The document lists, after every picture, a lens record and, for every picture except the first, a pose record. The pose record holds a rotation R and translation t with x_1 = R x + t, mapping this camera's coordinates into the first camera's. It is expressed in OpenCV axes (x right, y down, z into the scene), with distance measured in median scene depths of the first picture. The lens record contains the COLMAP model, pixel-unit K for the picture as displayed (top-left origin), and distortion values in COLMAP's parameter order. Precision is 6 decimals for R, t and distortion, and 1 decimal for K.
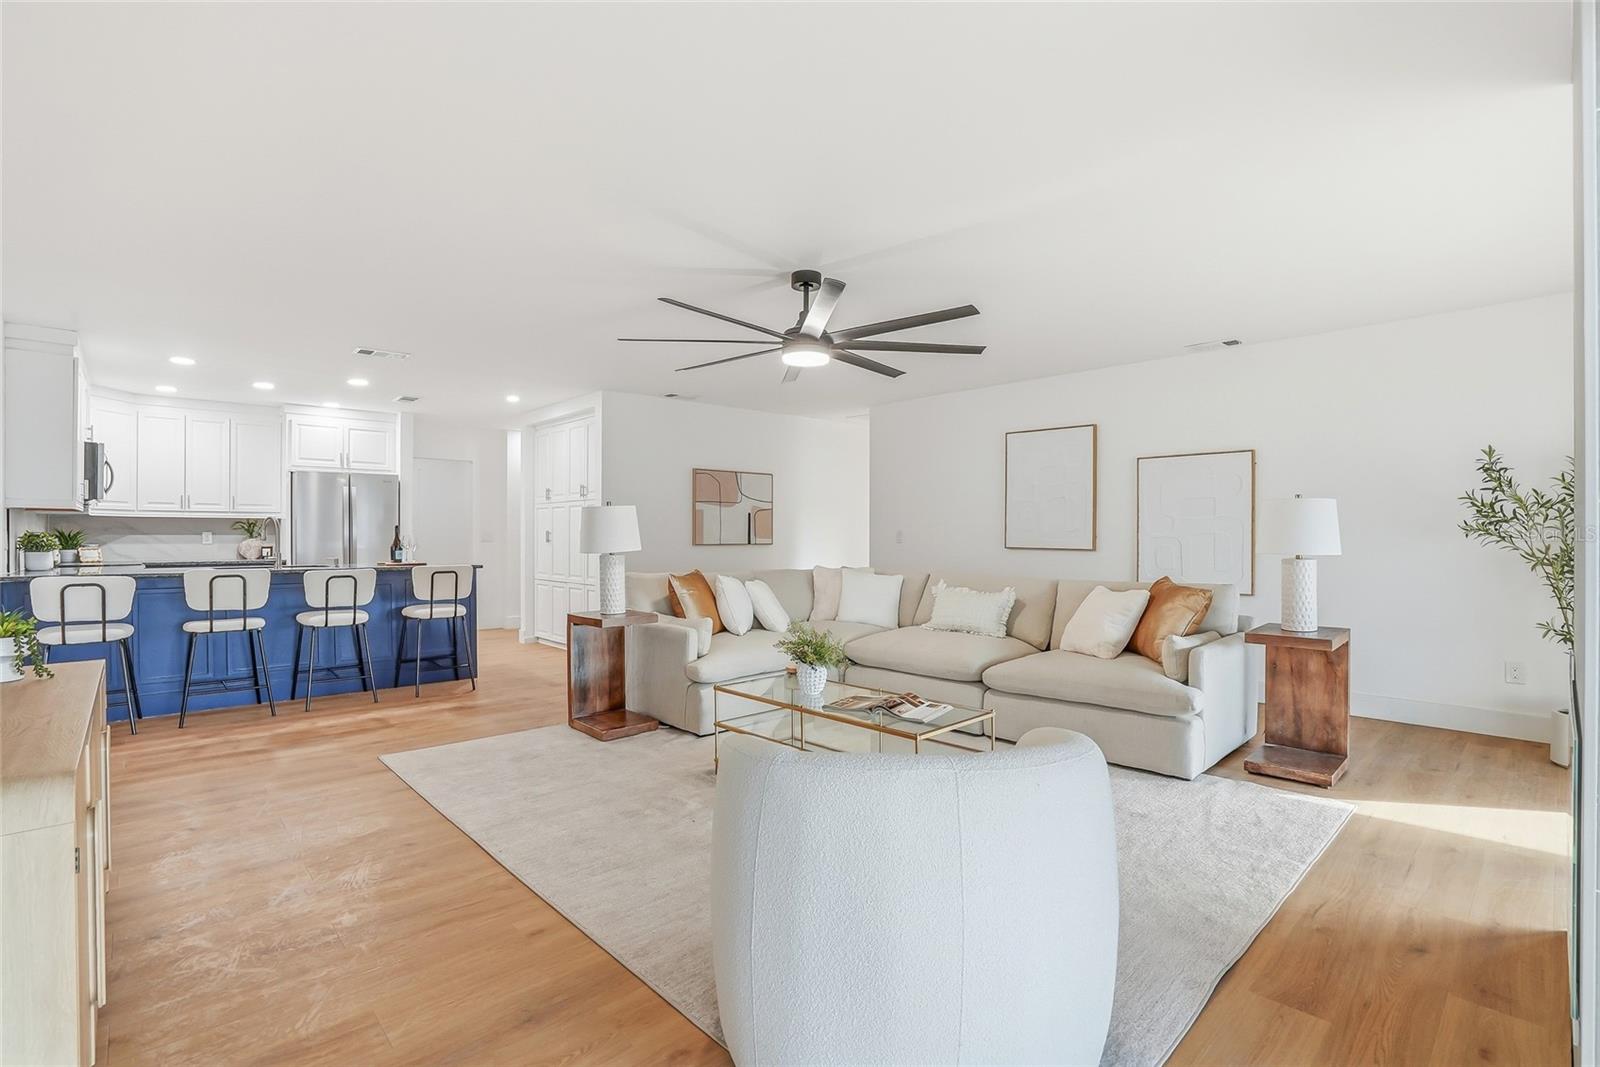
lens RADIAL K [[748.8, 0, 794.0], [0, 748.8, 537.3], [0, 0, 1]] dist [-0.054247, 0.018147]
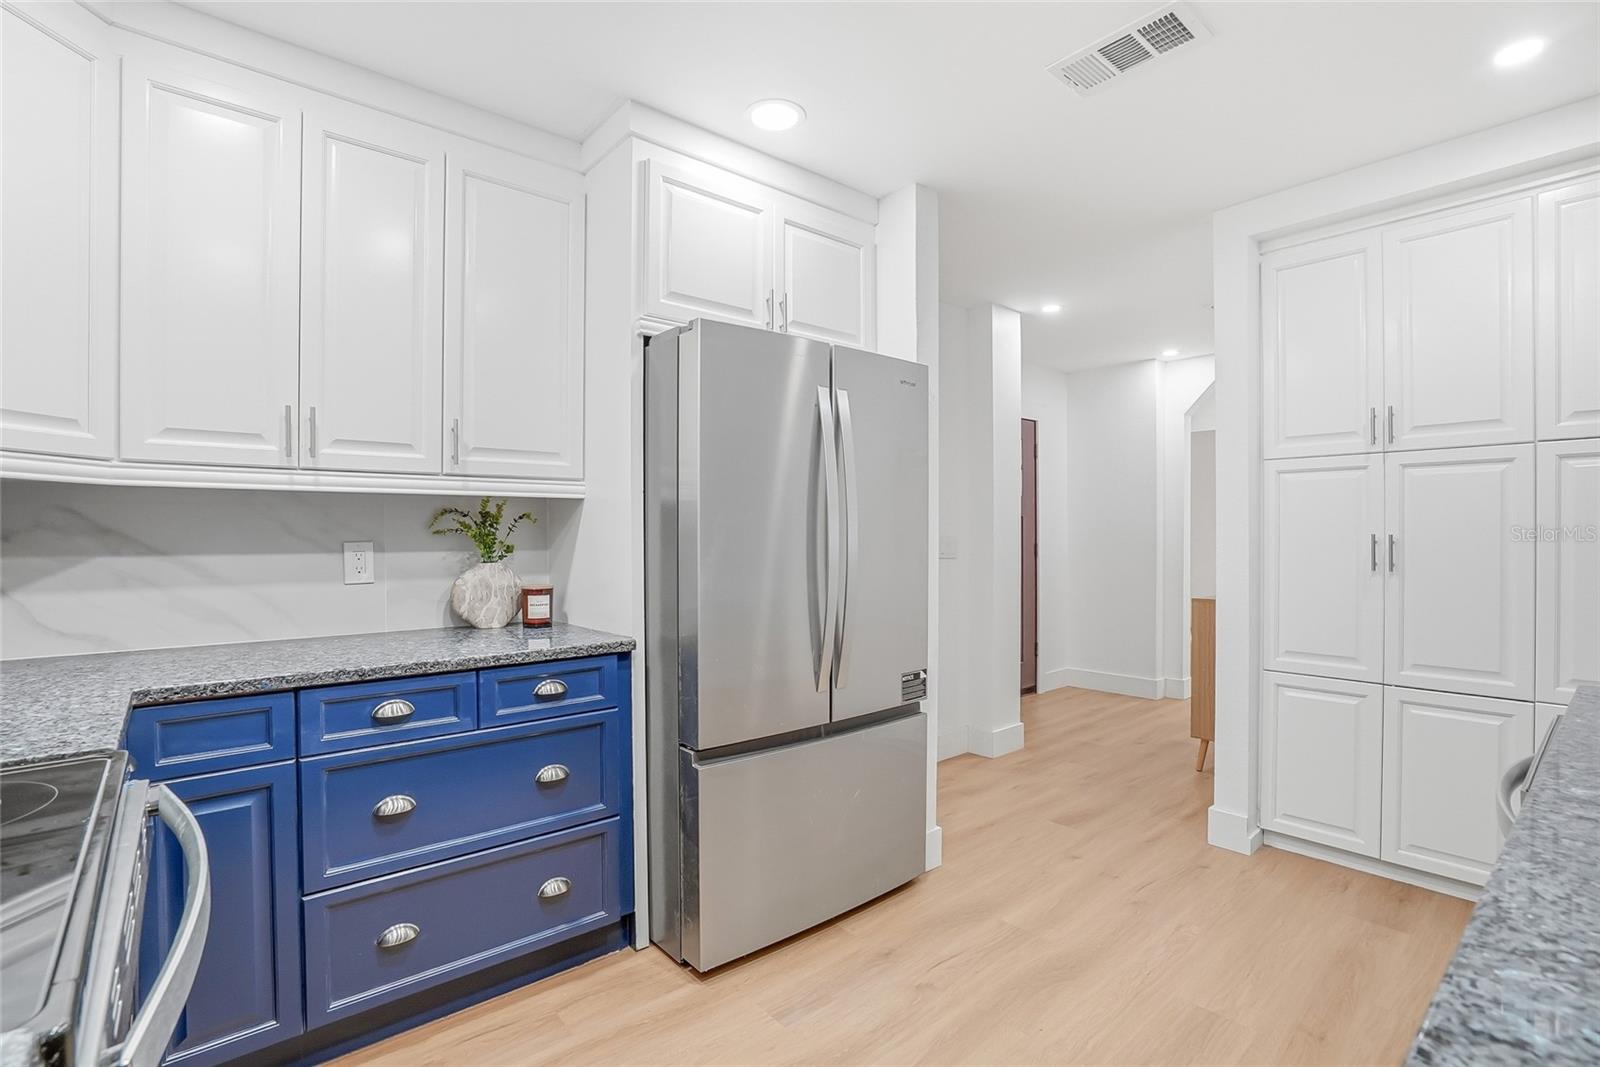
lens RADIAL K [[748.8, 0, 794.0], [0, 748.8, 537.3], [0, 0, 1]] dist [-0.054247, 0.018147]
pose [[0.998681, -0.000880, -0.051329, -0.609532], [0.000998, 0.999997, 0.002258, -0.010182], [0.051327, -0.002306, 0.998679, 0.703324]]
